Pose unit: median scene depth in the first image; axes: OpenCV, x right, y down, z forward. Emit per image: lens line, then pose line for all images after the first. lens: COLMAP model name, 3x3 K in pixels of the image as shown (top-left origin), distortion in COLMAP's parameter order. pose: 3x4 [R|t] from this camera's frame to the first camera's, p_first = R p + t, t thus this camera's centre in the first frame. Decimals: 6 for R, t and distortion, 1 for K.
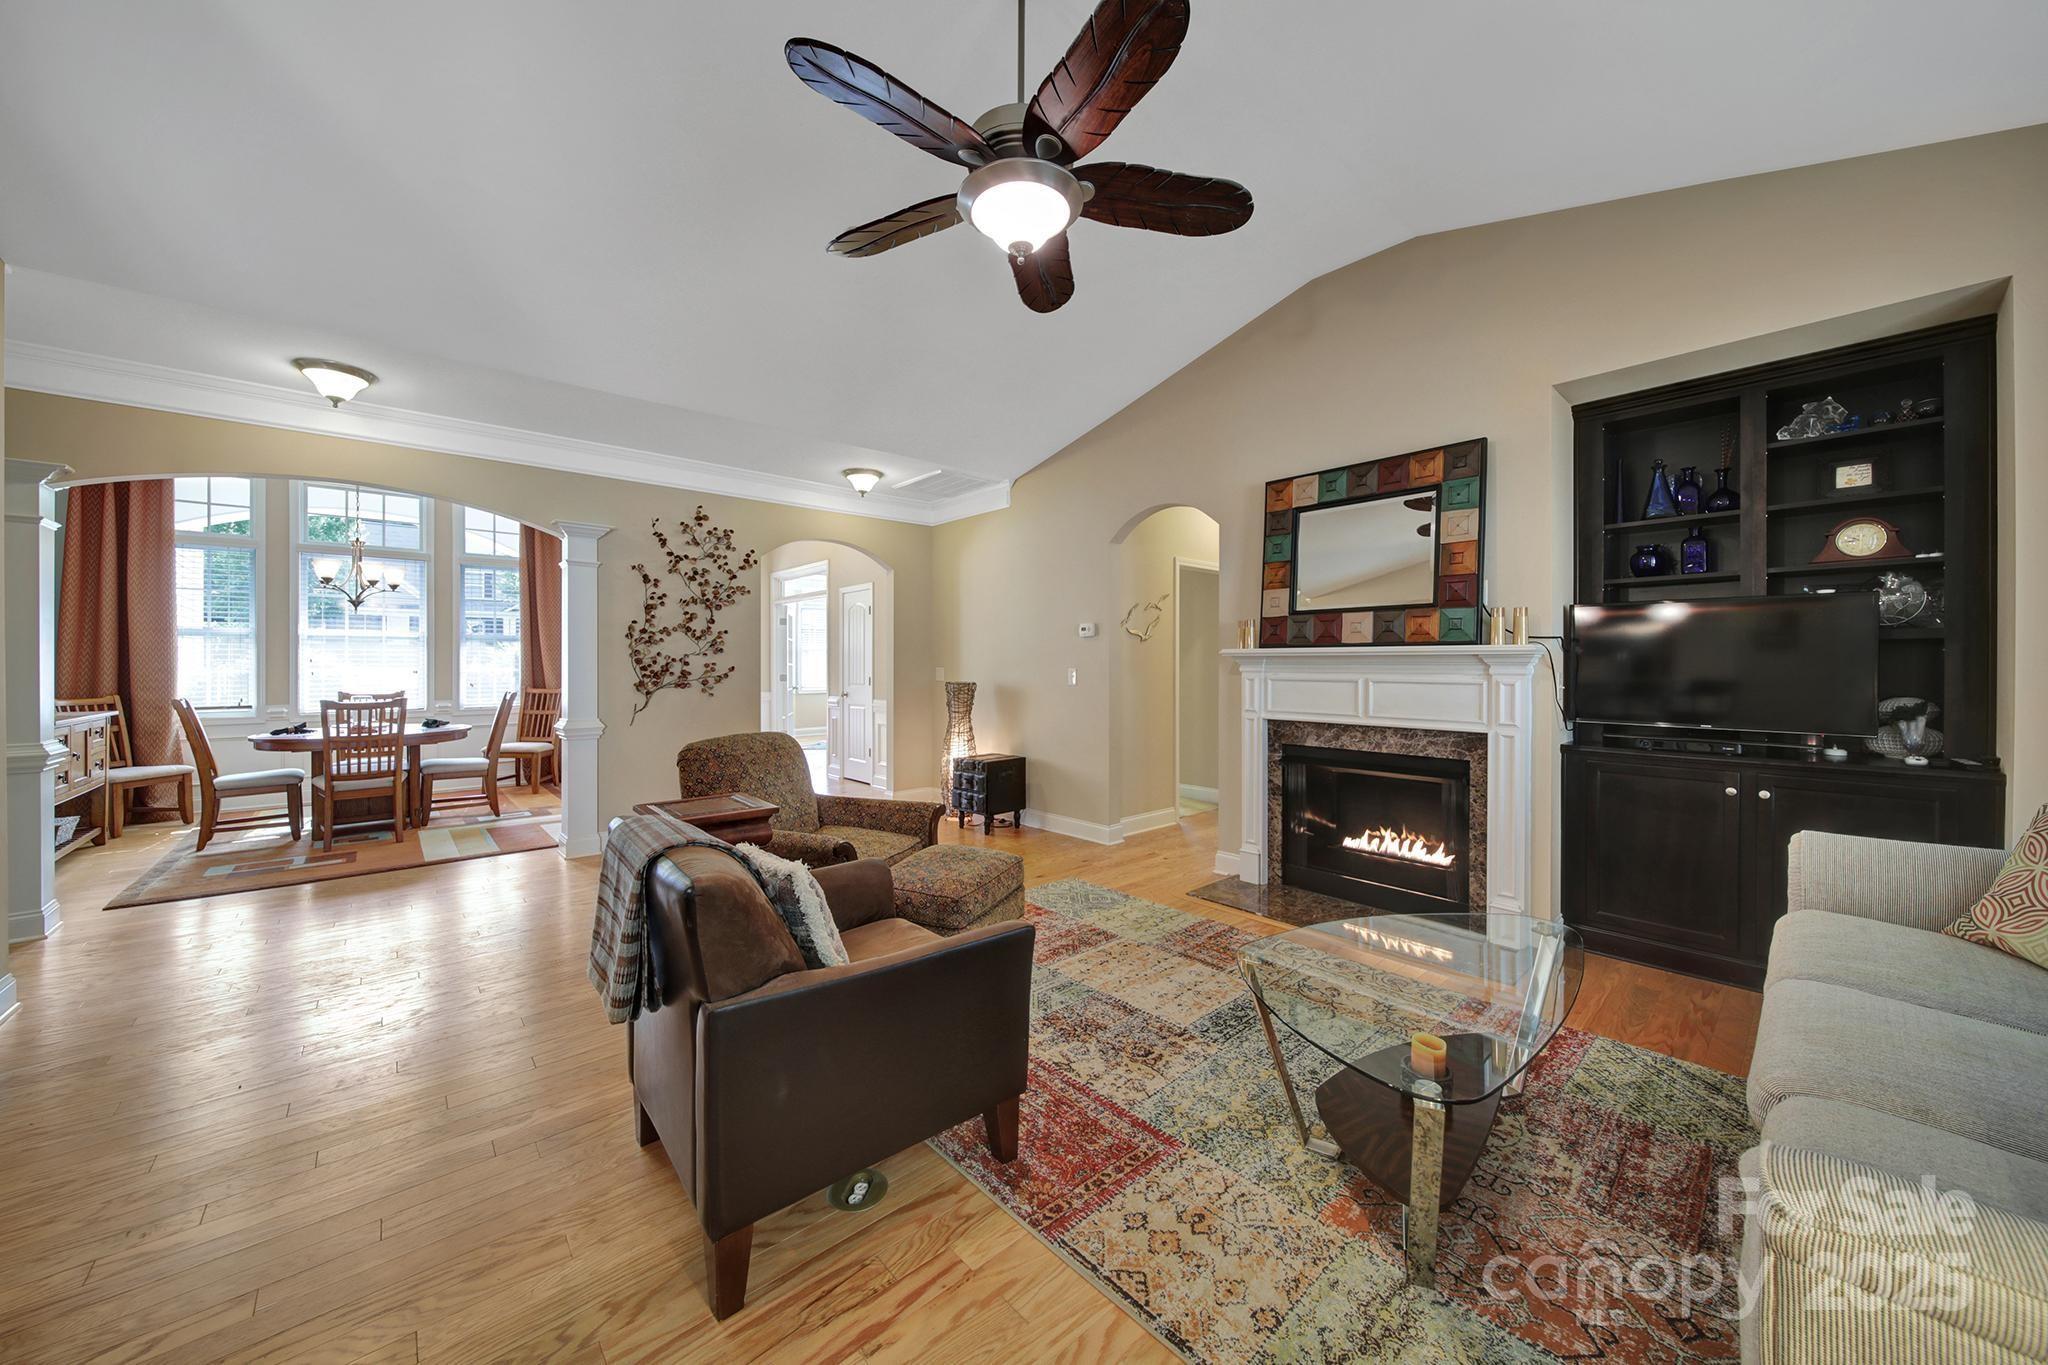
lens RADIAL K [[718.5, 0, 1032.9], [0, 718.5, 665.9], [0, 0, 1]] dist [0.000557, -0.000063]
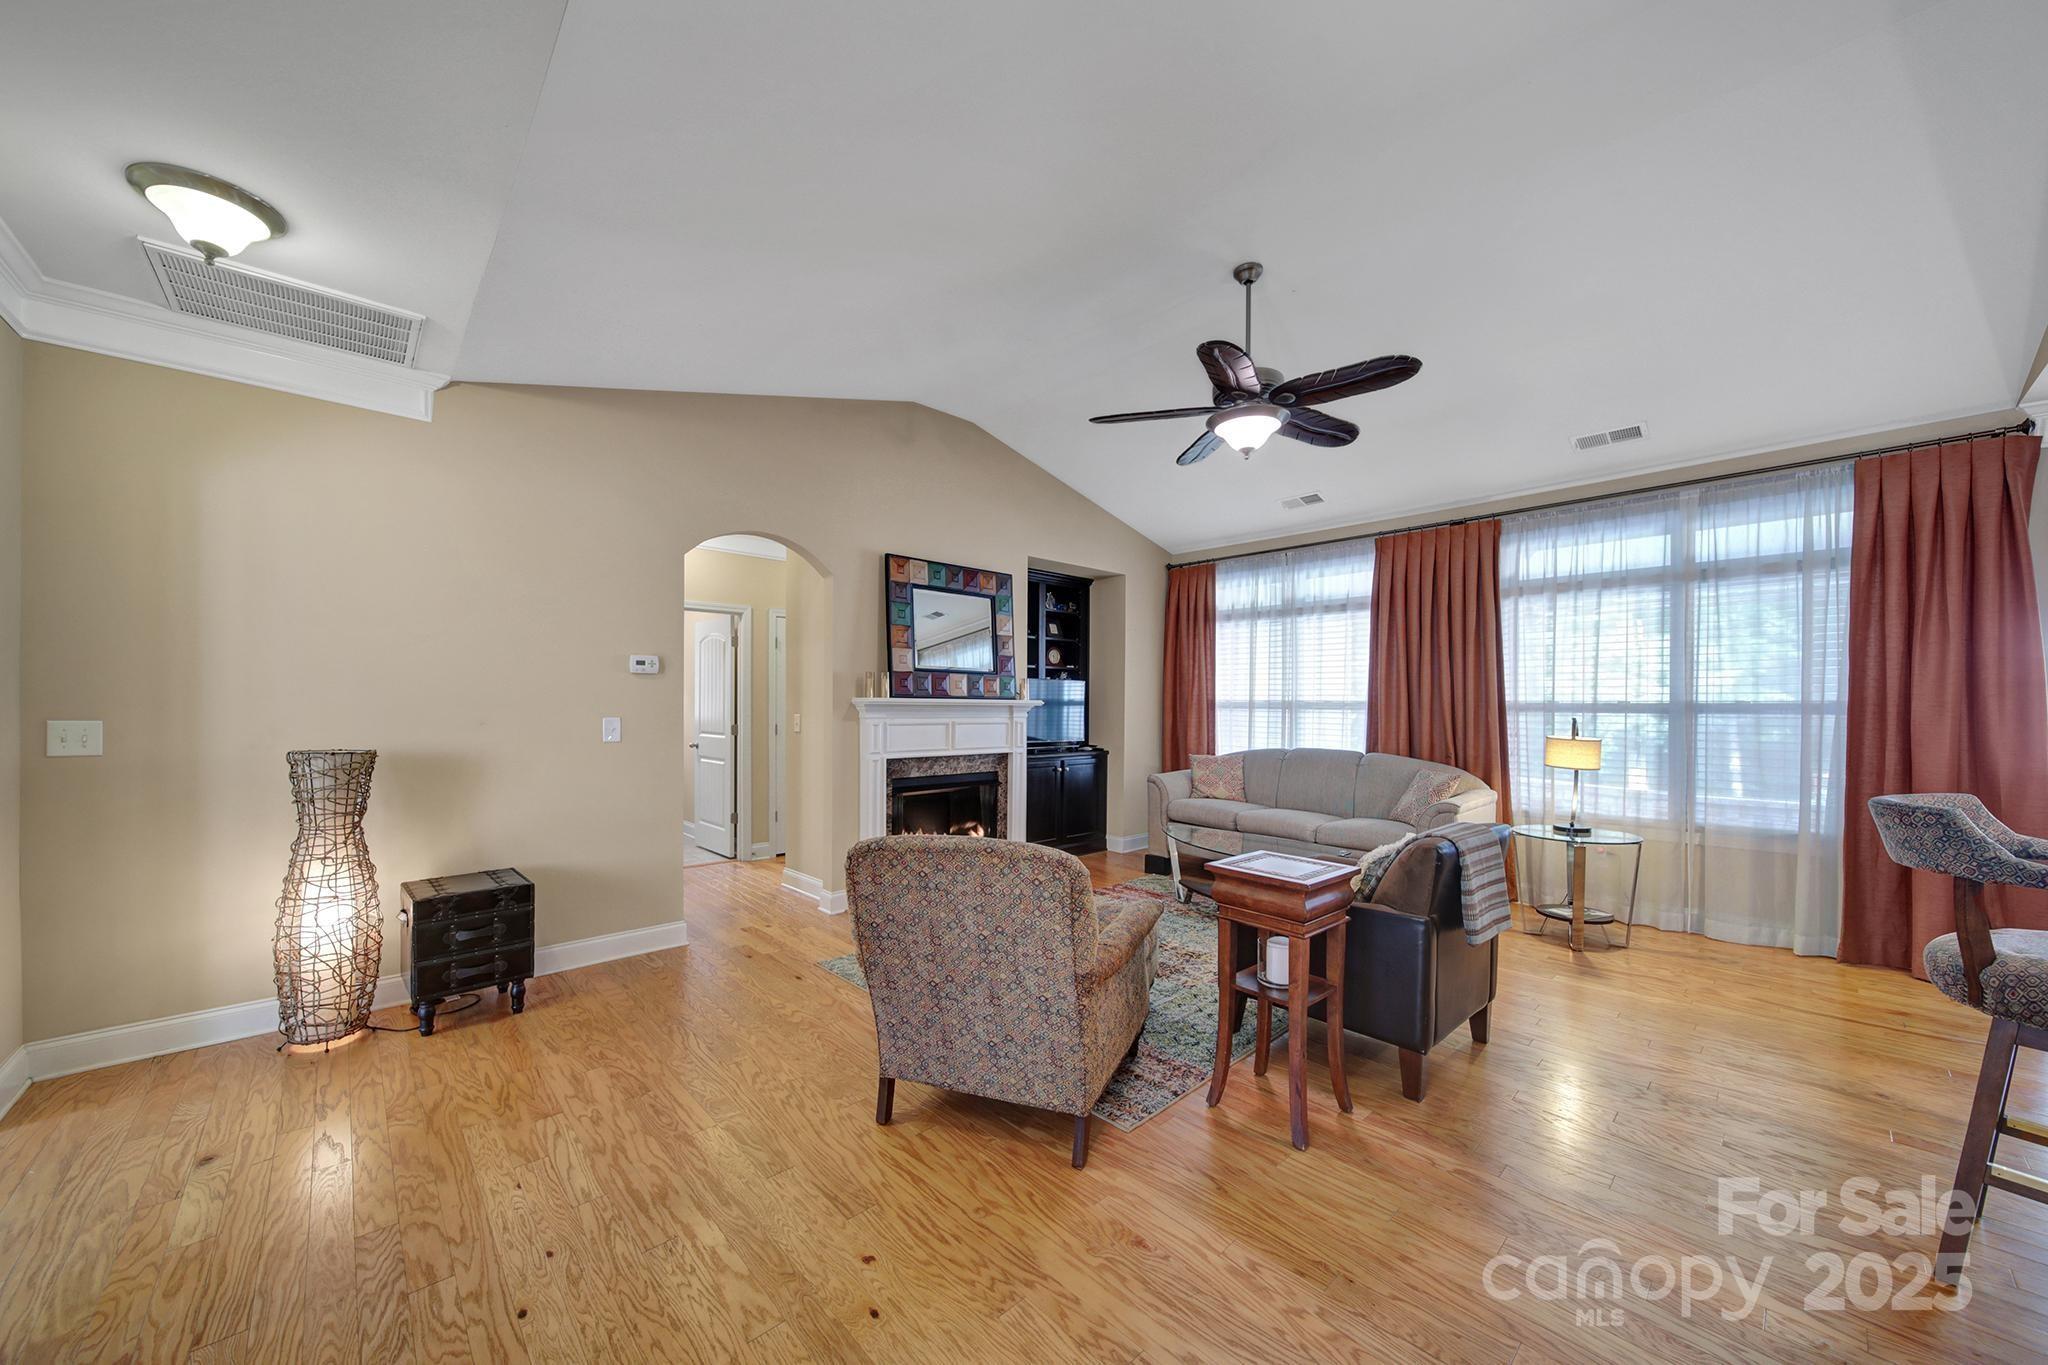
lens RADIAL K [[741.2, 0, 1018.8], [0, 741.2, 708.0], [0, 0, 1]] dist [-0.000250, -0.000047]
pose [[-0.018756, -0.004328, 0.999815, -0.731844], [-0.003476, 0.999985, 0.004263, -0.011506], [-0.999818, -0.003395, -0.018771, 0.685788]]
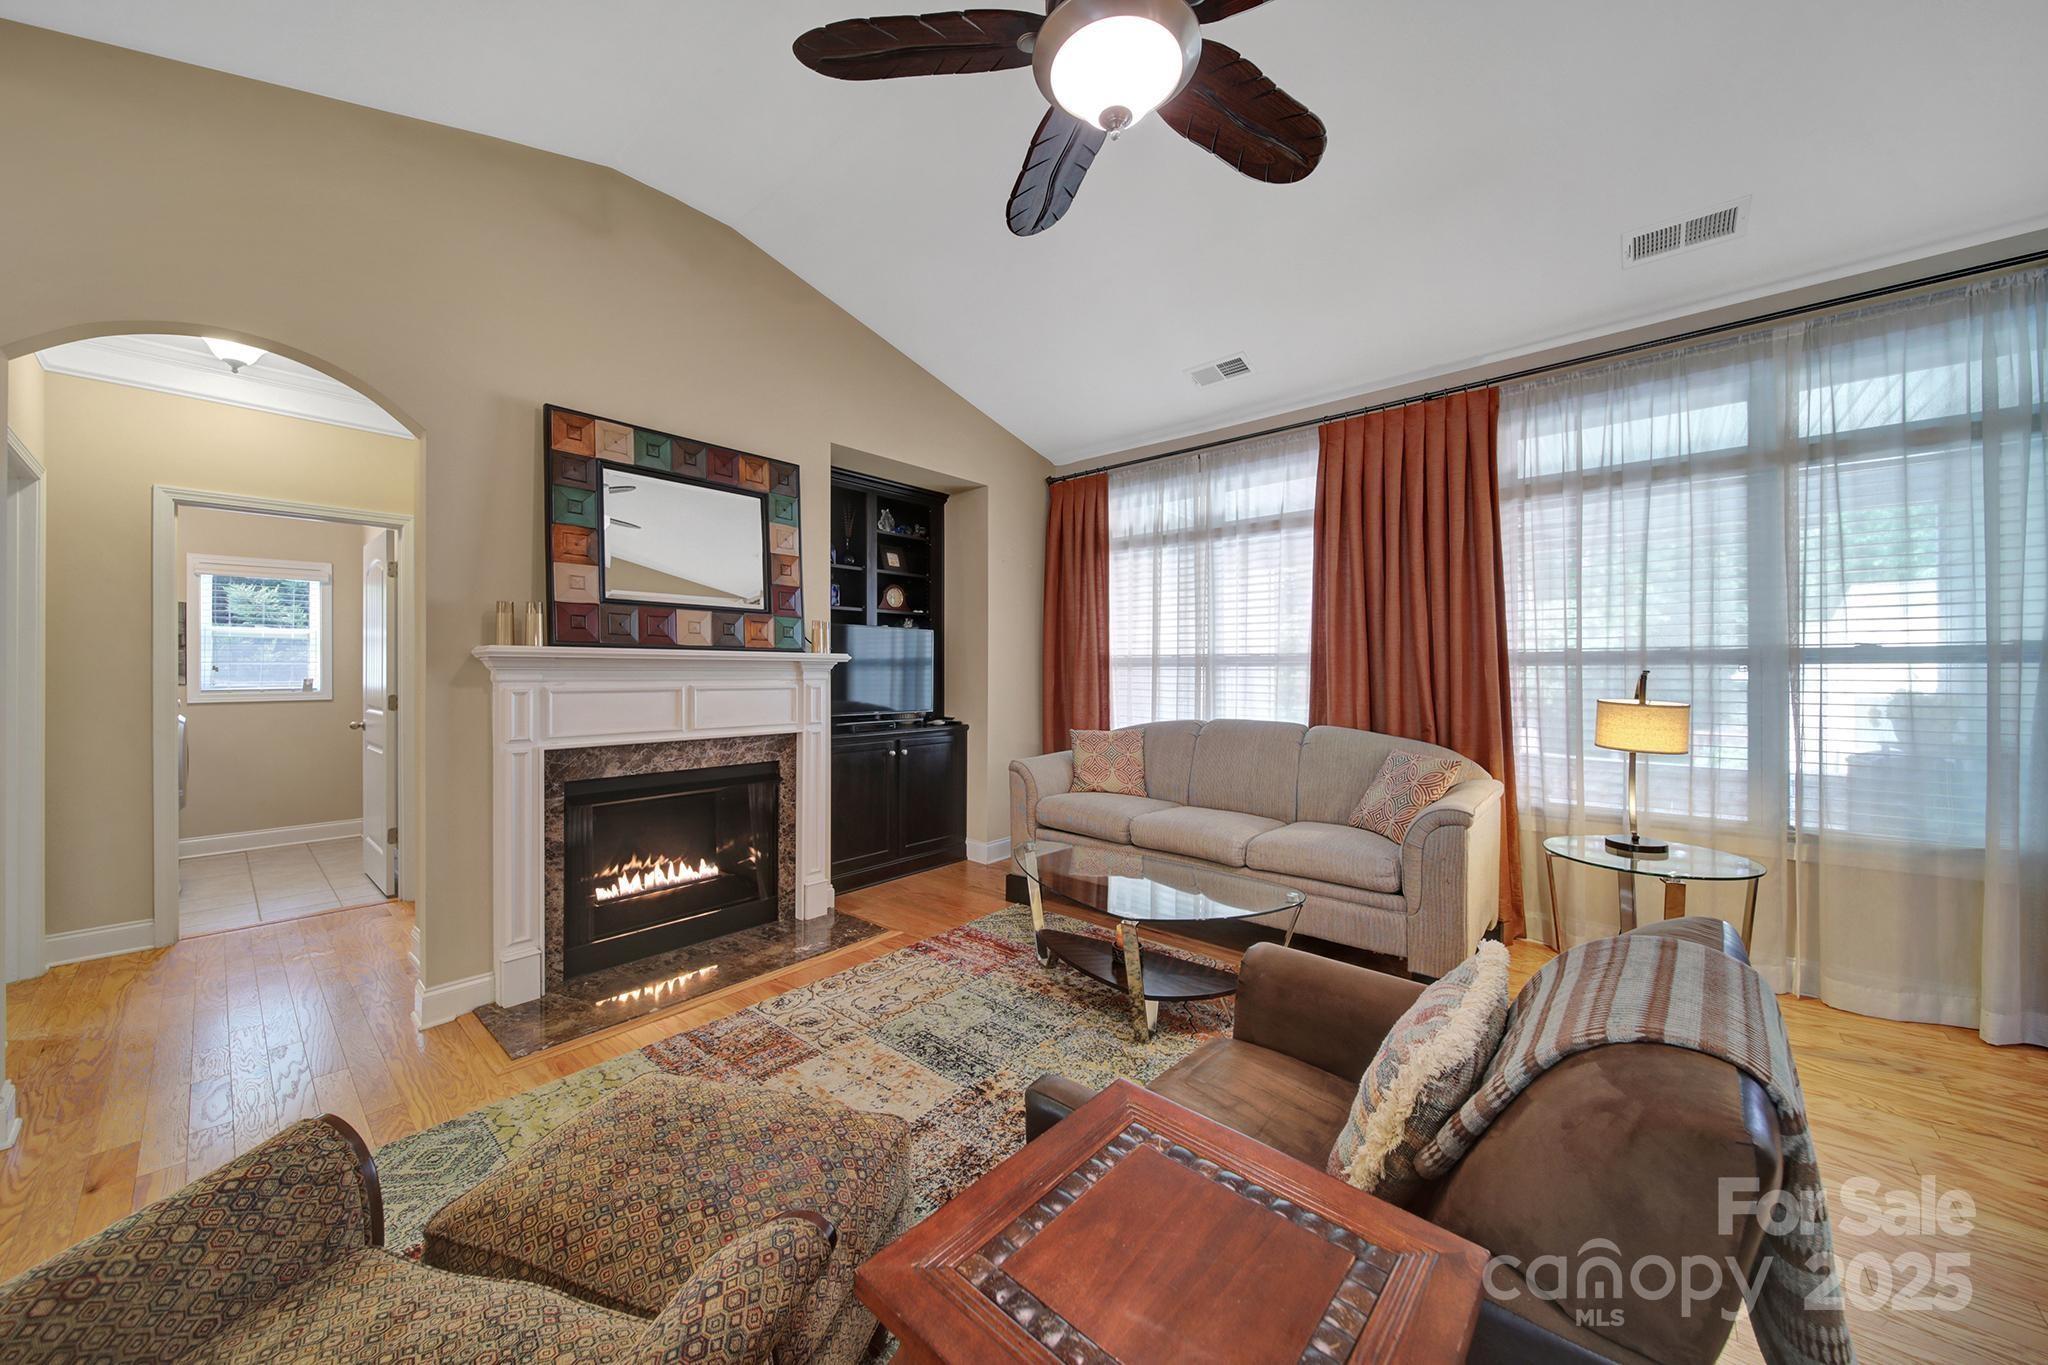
lens RADIAL K [[721.8, 0, 1017.7], [0, 721.8, 667.3], [0, 0, 1]] dist [-0.000031, -0.000013]
pose [[-0.114051, 0.006599, 0.993453, -0.345327], [0.002975, 0.999976, -0.006300, 0.000933], [-0.993470, 0.002237, -0.114068, 0.535938]]
